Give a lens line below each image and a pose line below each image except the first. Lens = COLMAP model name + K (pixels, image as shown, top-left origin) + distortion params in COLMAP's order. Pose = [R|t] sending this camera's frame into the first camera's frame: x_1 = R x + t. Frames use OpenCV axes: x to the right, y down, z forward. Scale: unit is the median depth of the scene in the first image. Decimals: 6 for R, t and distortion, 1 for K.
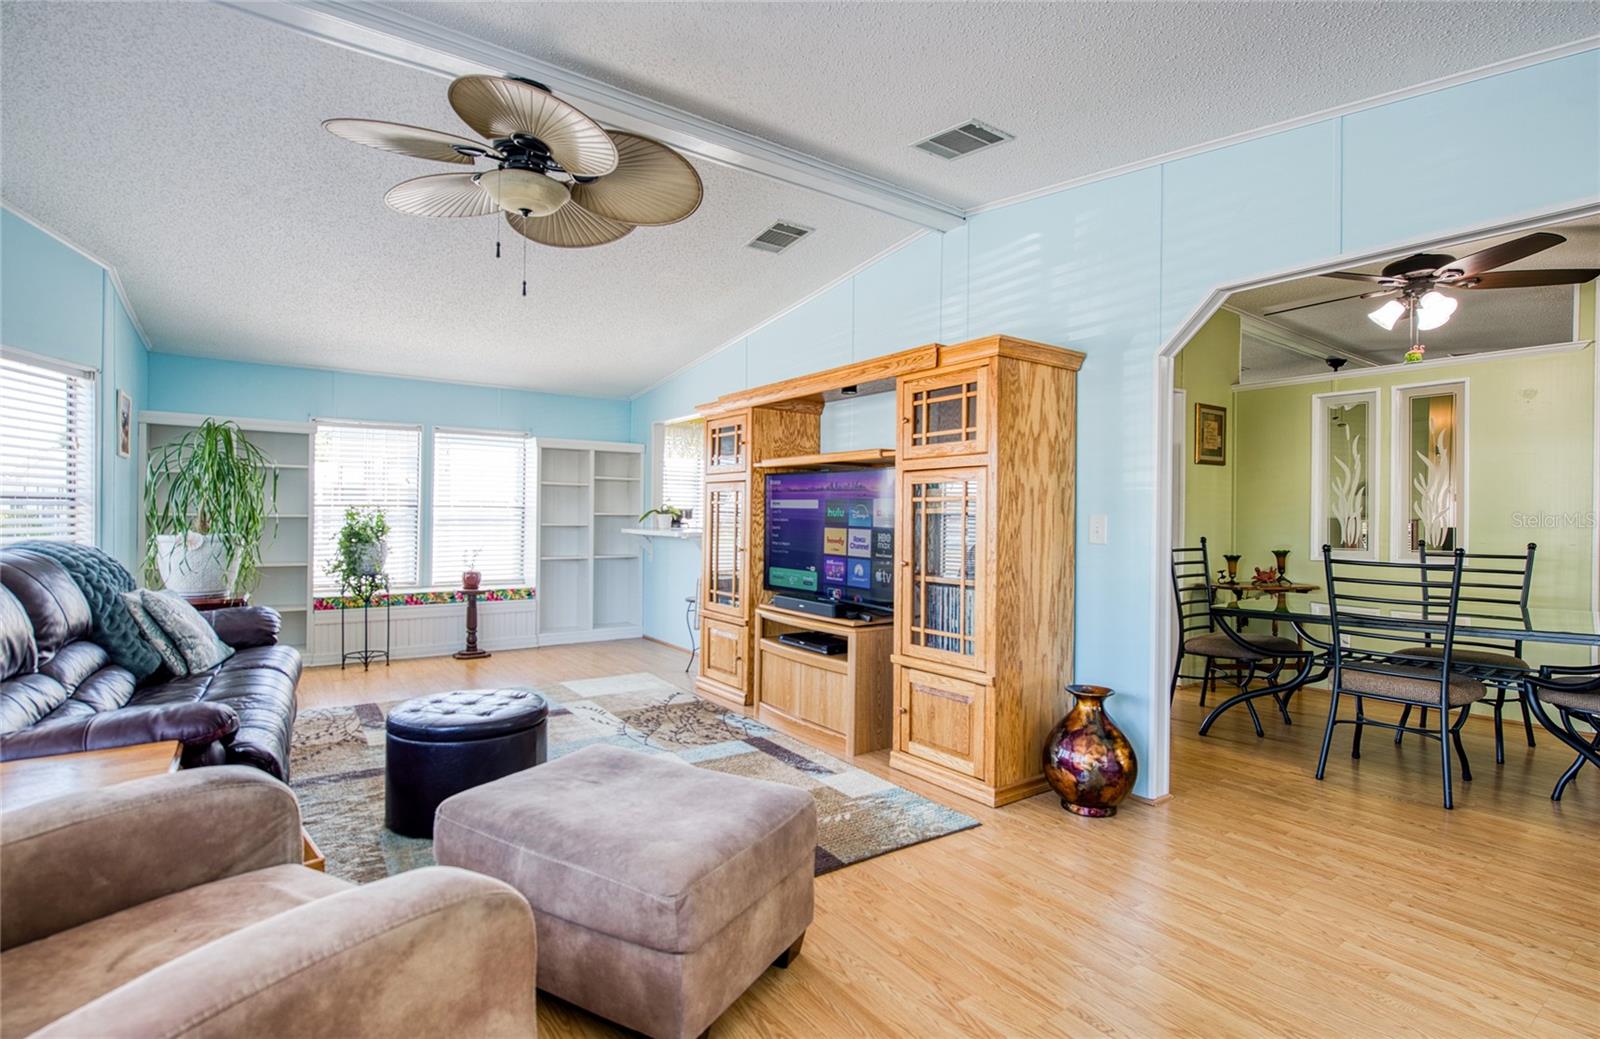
lens RADIAL K [[763.0, 0, 799.4], [0, 763.0, 518.2], [0, 0, 1]] dist [-0.005615, -0.000636]
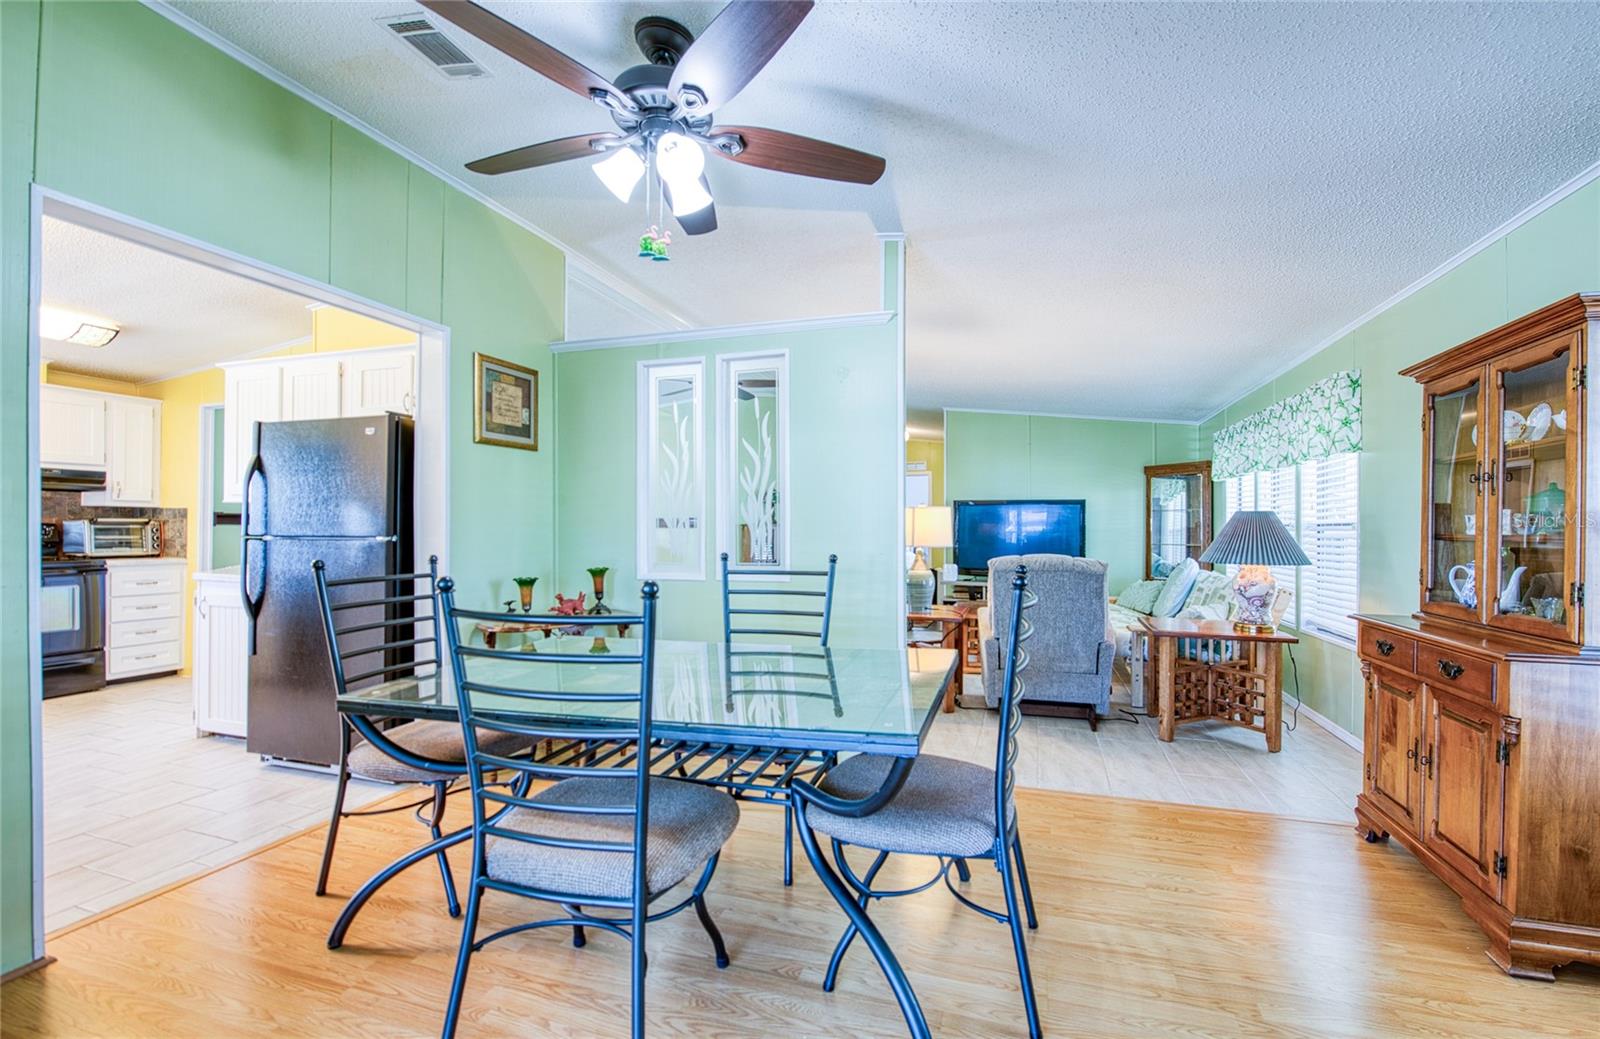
lens RADIAL K [[687.7, 0, 800.7], [0, 687.7, 522.1], [0, 0, 1]] dist [-0.005543, -0.000411]
pose [[0.814659, -0.004948, 0.579920, 0.420719], [0.007993, 0.999964, -0.002696, 0.001882], [-0.579886, 0.006831, 0.814669, 0.357695]]
